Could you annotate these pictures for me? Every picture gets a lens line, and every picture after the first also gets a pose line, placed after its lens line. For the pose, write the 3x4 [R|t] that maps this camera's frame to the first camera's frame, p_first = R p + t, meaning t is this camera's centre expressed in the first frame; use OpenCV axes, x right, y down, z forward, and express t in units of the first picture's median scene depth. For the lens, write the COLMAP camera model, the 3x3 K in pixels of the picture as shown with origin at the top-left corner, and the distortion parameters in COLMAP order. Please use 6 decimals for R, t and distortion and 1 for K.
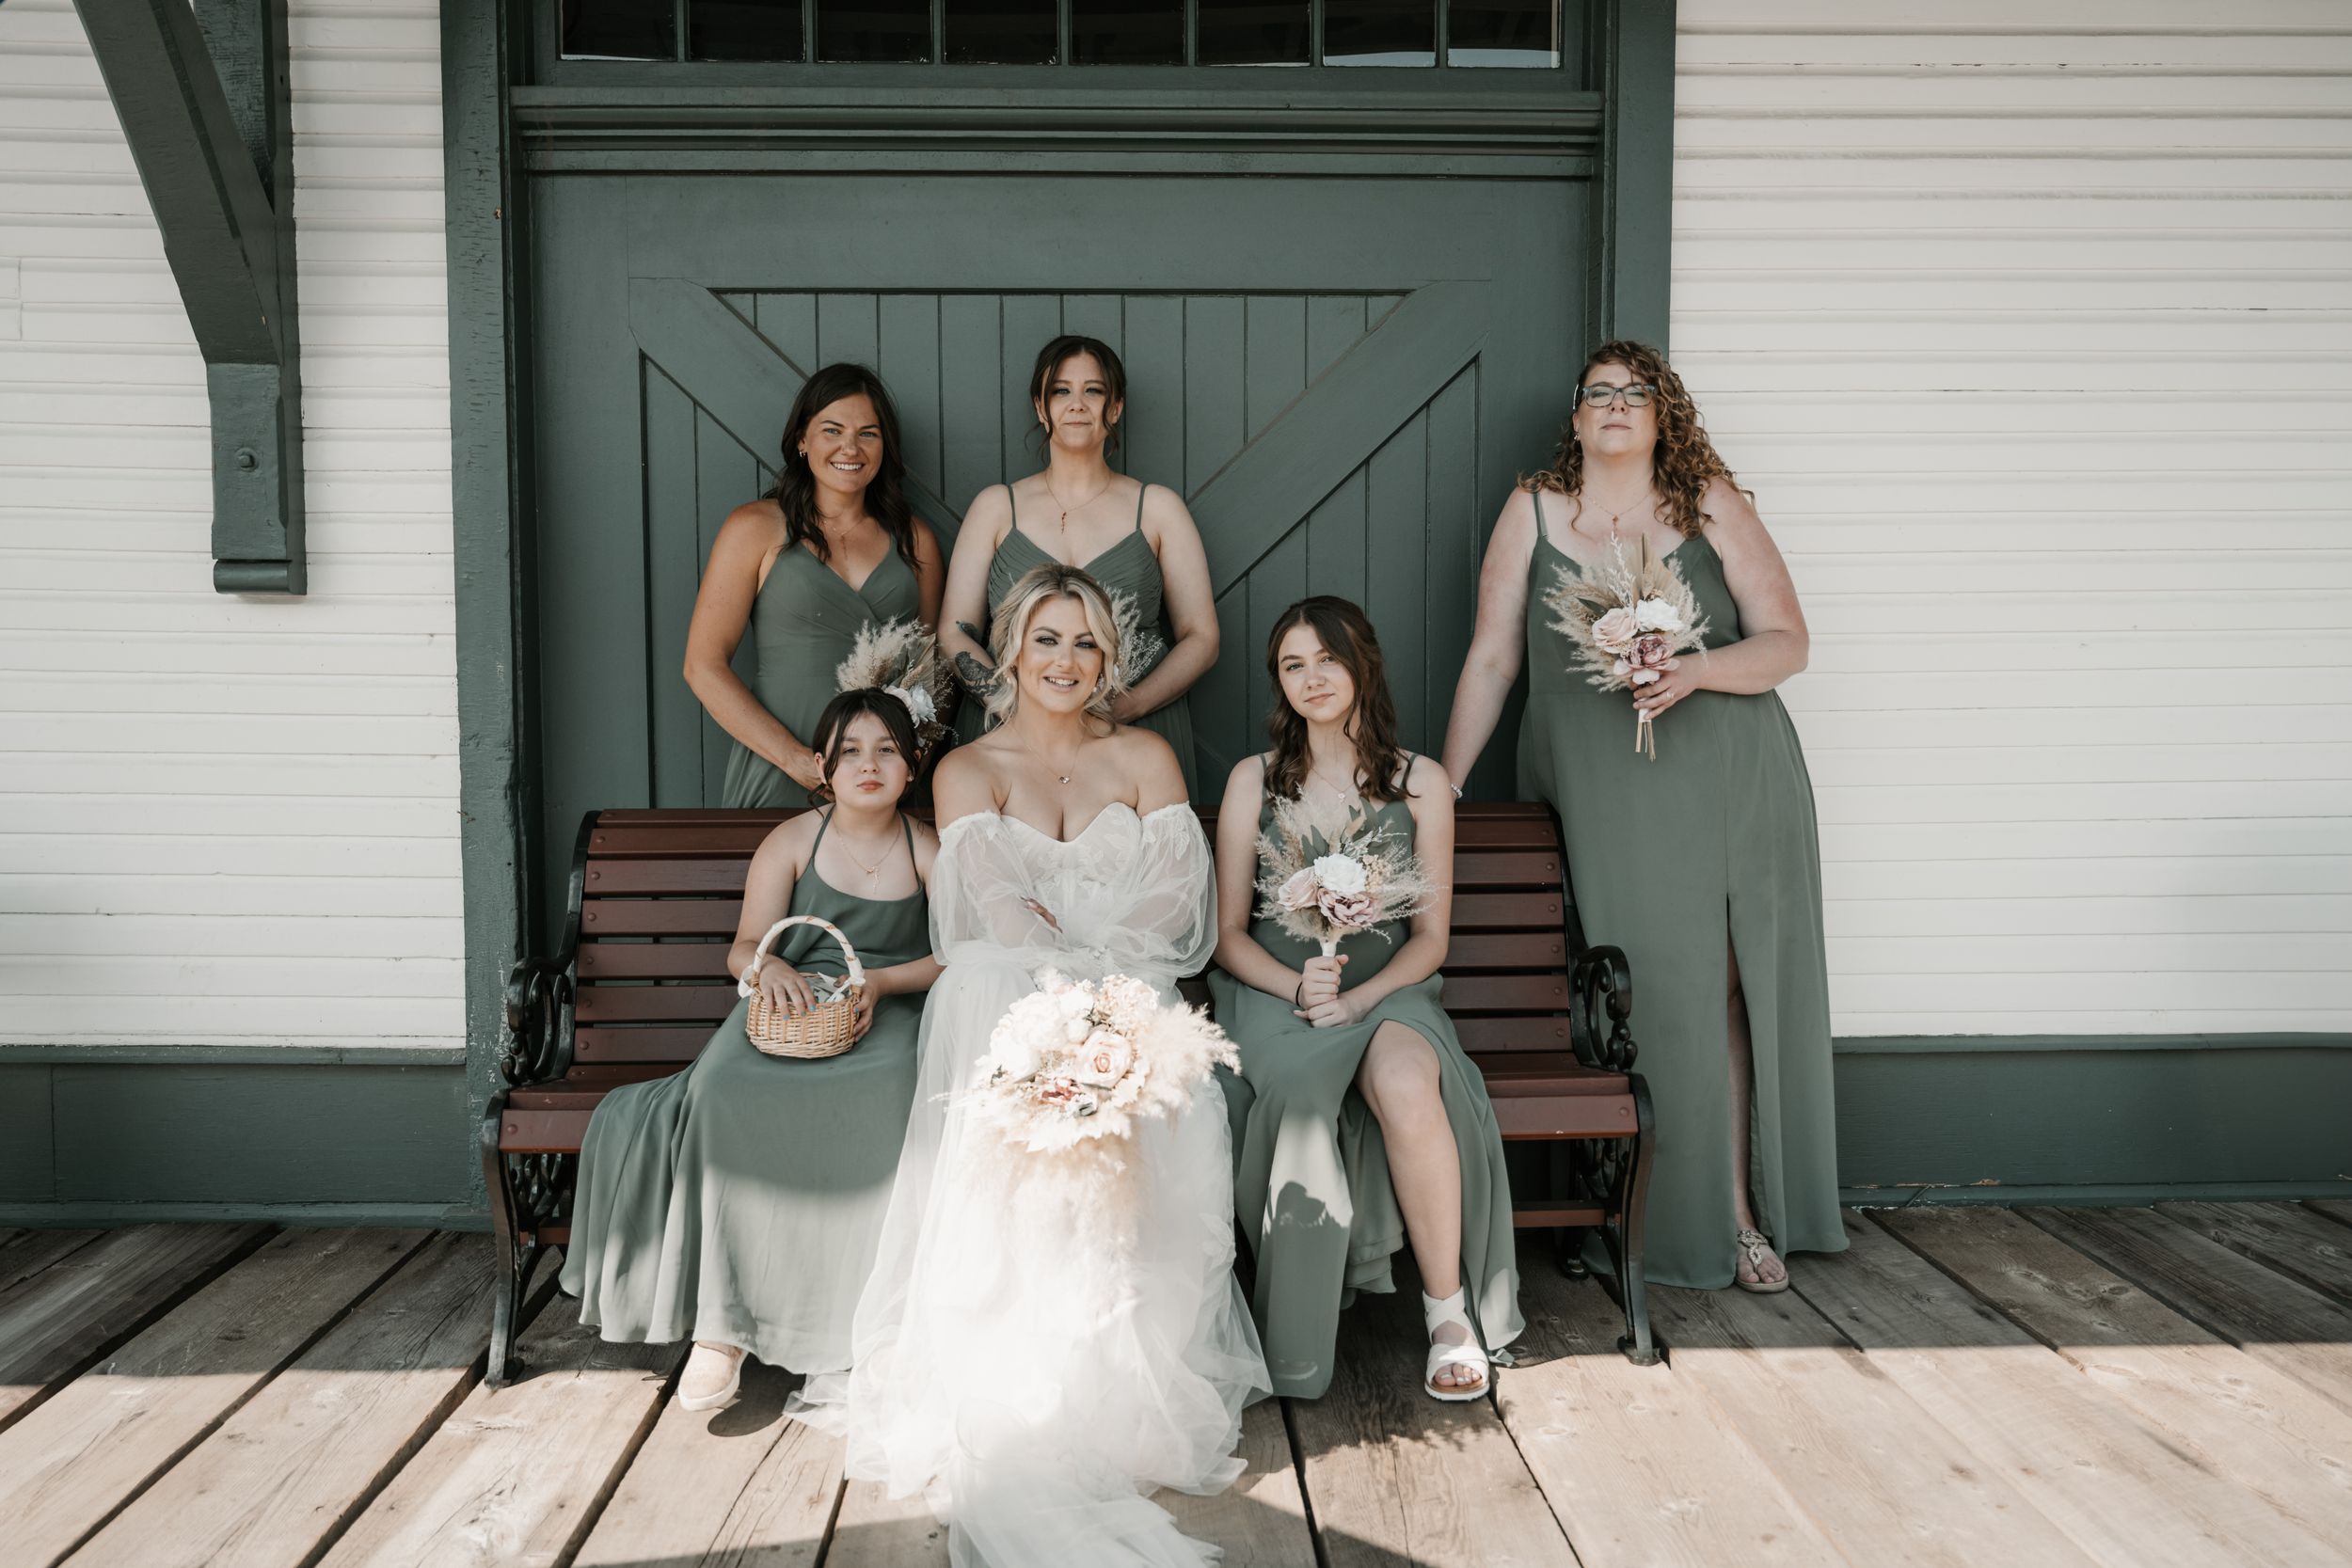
lens RADIAL K [[1851.7, 0, 1183.2], [0, 1851.7, 786.6], [0, 0, 1]] dist [-0.016395, 0.005837]
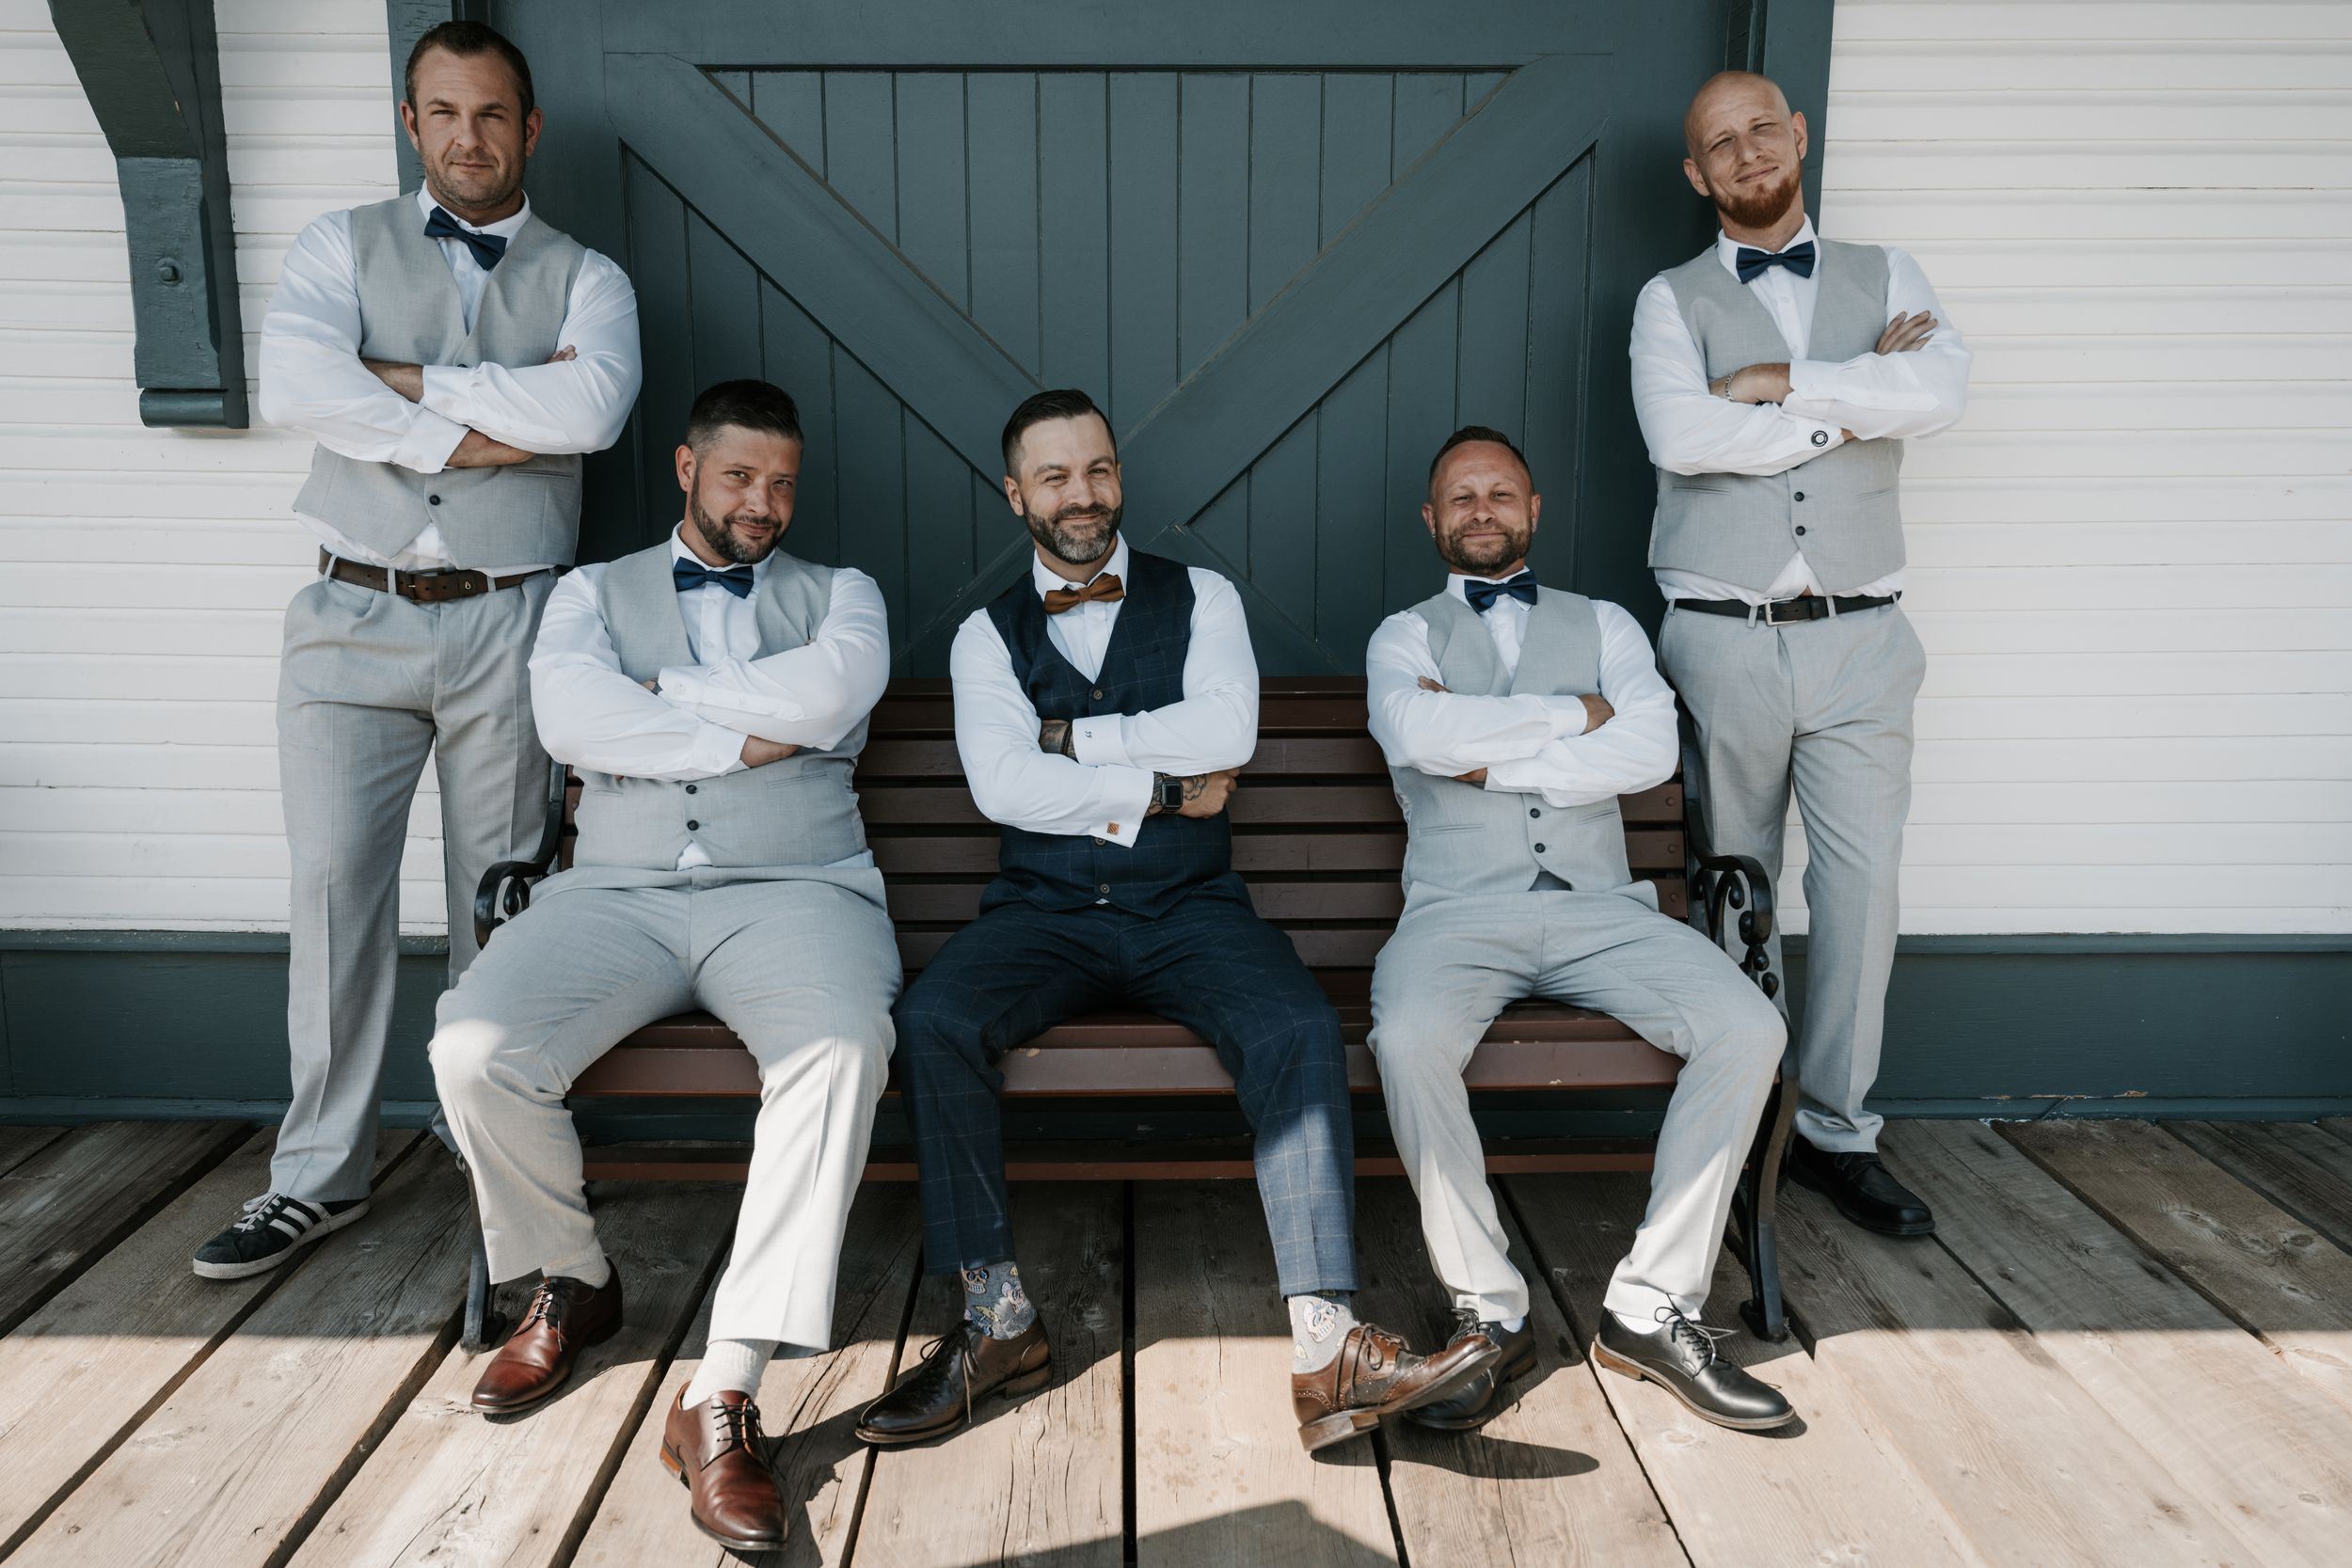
lens RADIAL K [[1832.6, 0, 1162.8], [0, 1832.6, 781.7], [0, 0, 1]] dist [-0.009037, -0.003103]
pose [[0.999579, 0.008928, -0.027616, -0.015597], [-0.005745, 0.993550, 0.113253, -0.039922], [0.028449, -0.113046, 0.993182, 0.136703]]
